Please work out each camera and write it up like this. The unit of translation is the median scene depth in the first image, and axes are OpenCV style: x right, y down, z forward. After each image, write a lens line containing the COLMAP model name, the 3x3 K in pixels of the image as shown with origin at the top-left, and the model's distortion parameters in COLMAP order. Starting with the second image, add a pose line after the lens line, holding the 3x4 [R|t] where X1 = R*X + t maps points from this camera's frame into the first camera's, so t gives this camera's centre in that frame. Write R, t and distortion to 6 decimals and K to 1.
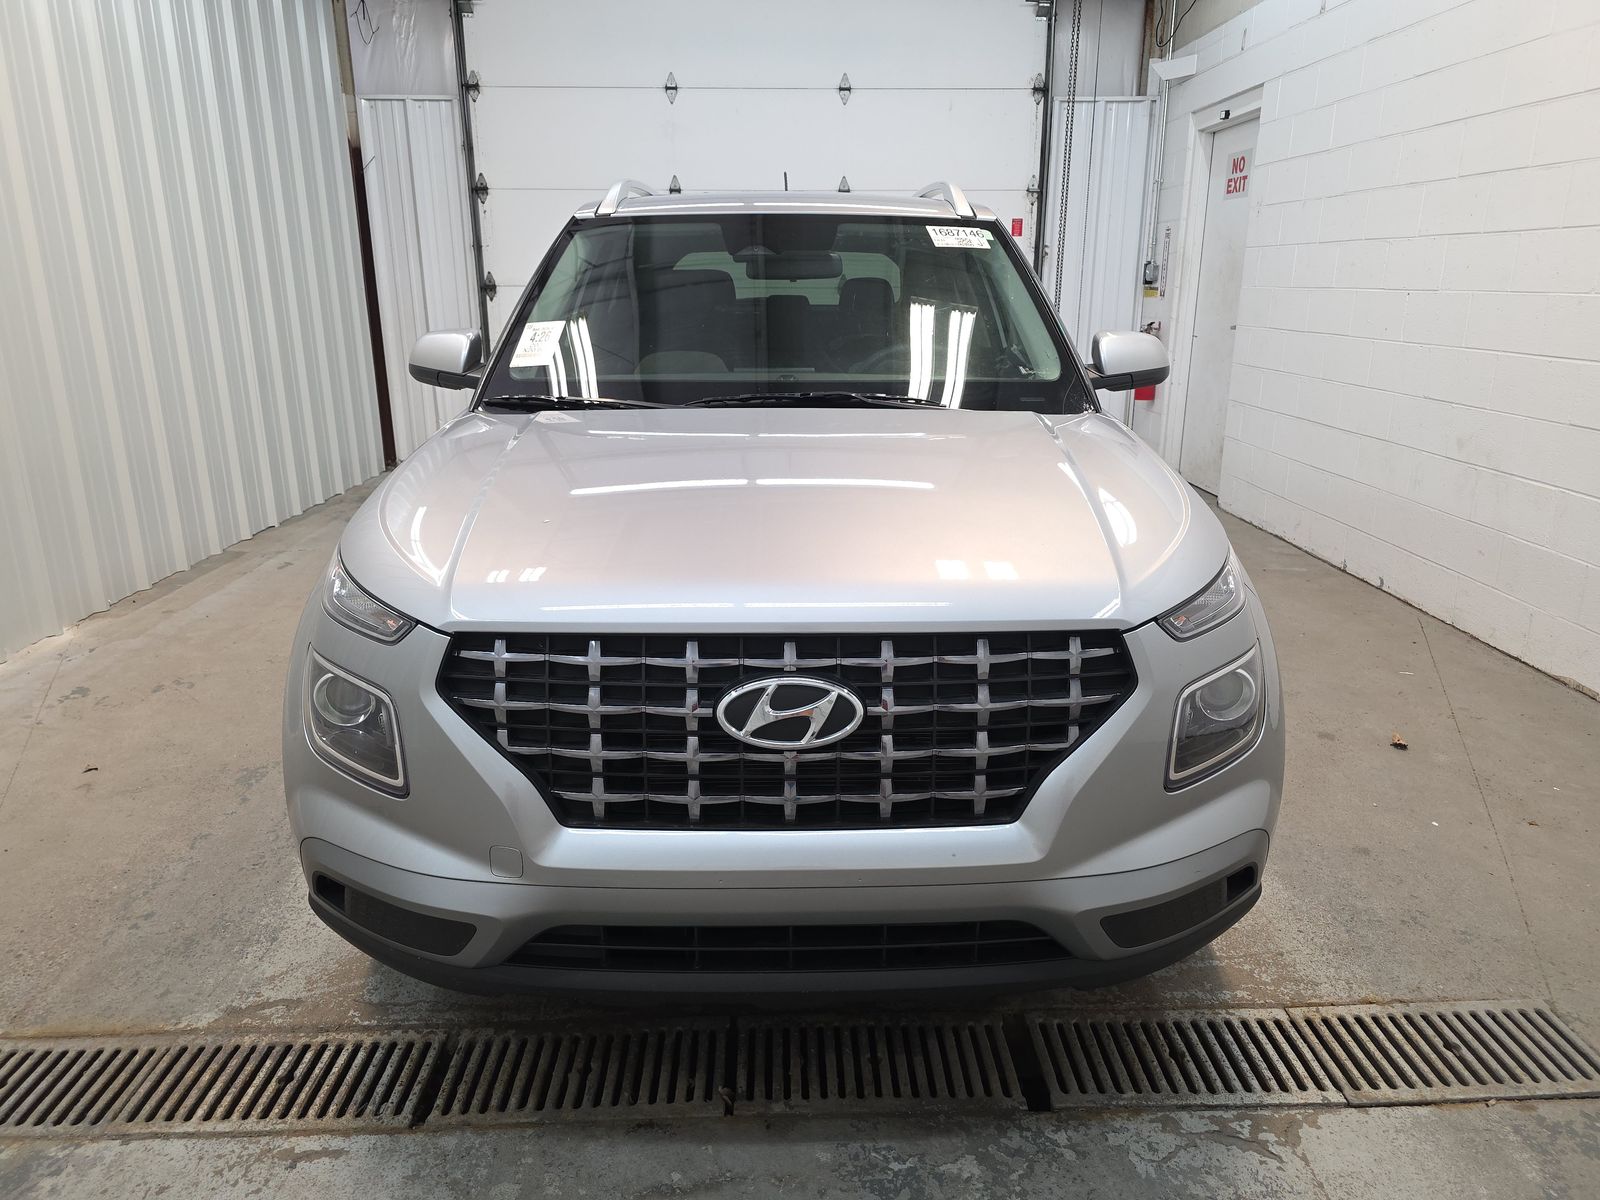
lens RADIAL K [[1072.3, 0, 810.6], [0, 1072.3, 598.1], [0, 0, 1]] dist [0.042348, -0.036216]
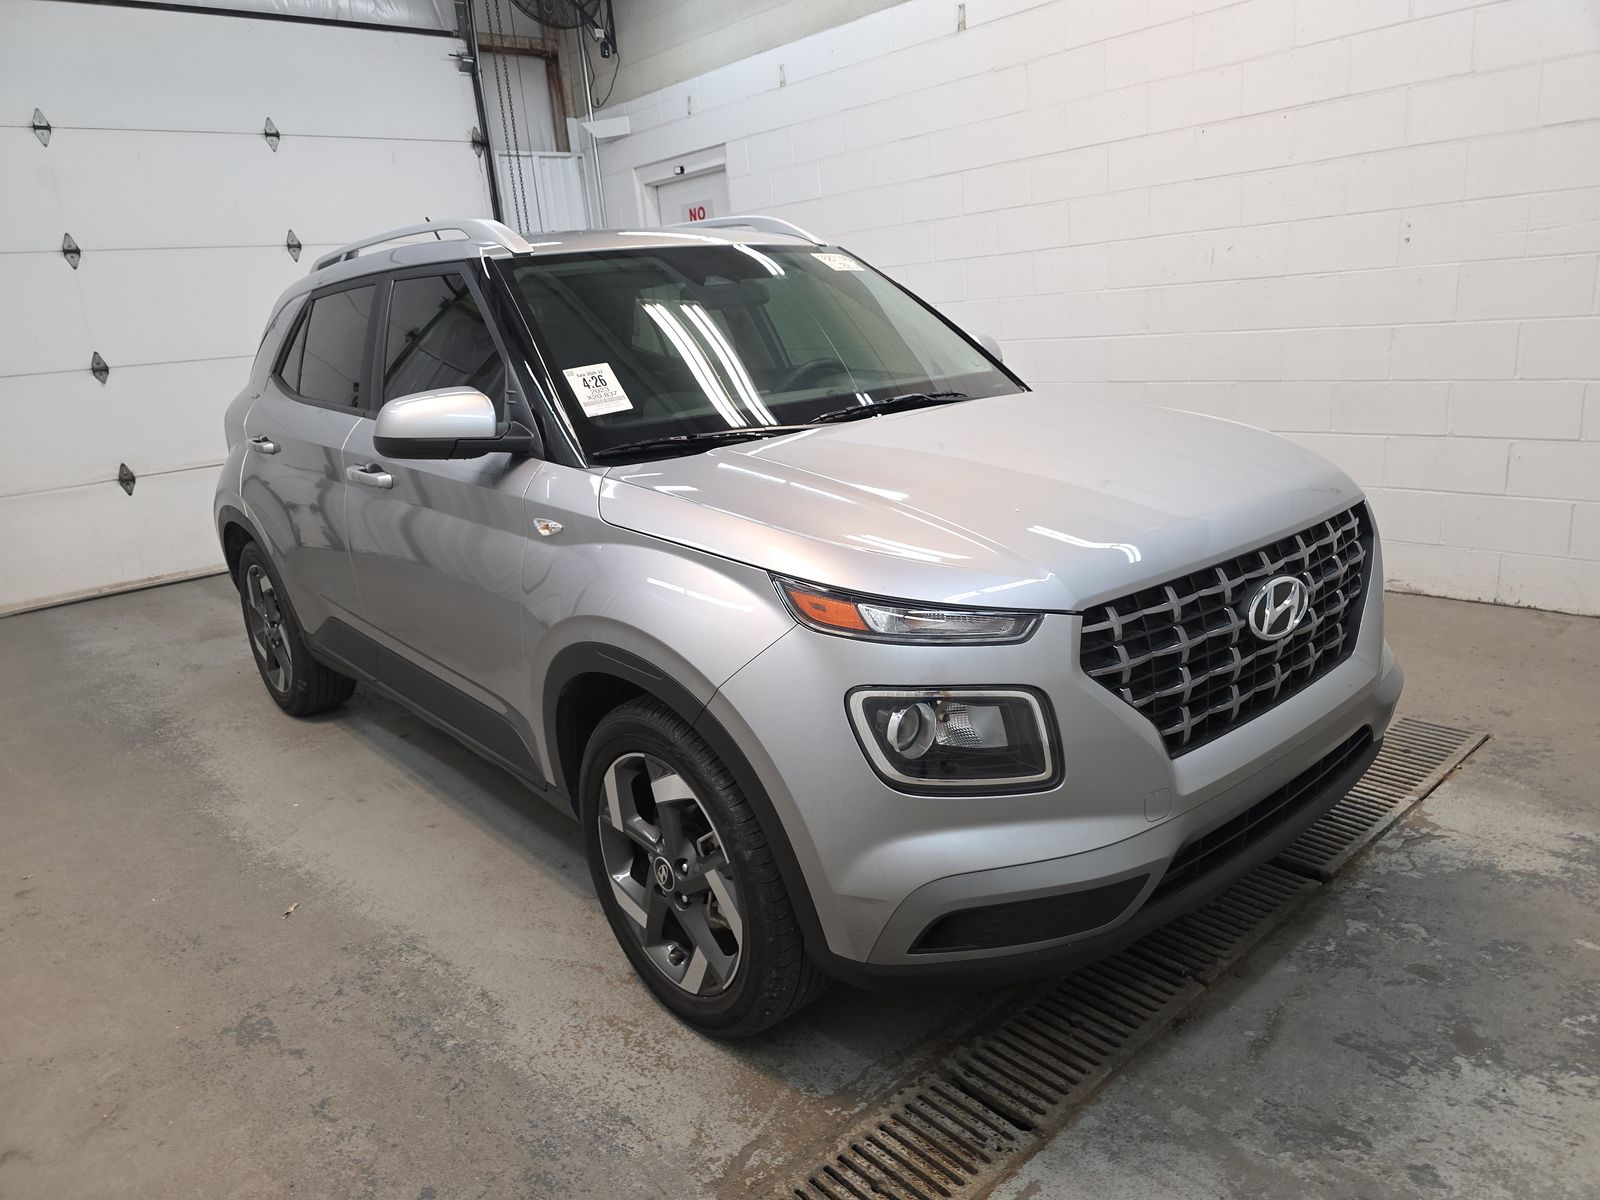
lens RADIAL K [[1072.3, 0, 810.6], [0, 1072.3, 598.1], [0, 0, 1]] dist [0.042348, -0.036216]
pose [[0.763673, -0.227946, 0.604023, -1.022150], [0.258350, 0.965317, 0.037655, -0.077950], [-0.591657, 0.127293, 0.796077, 0.278482]]
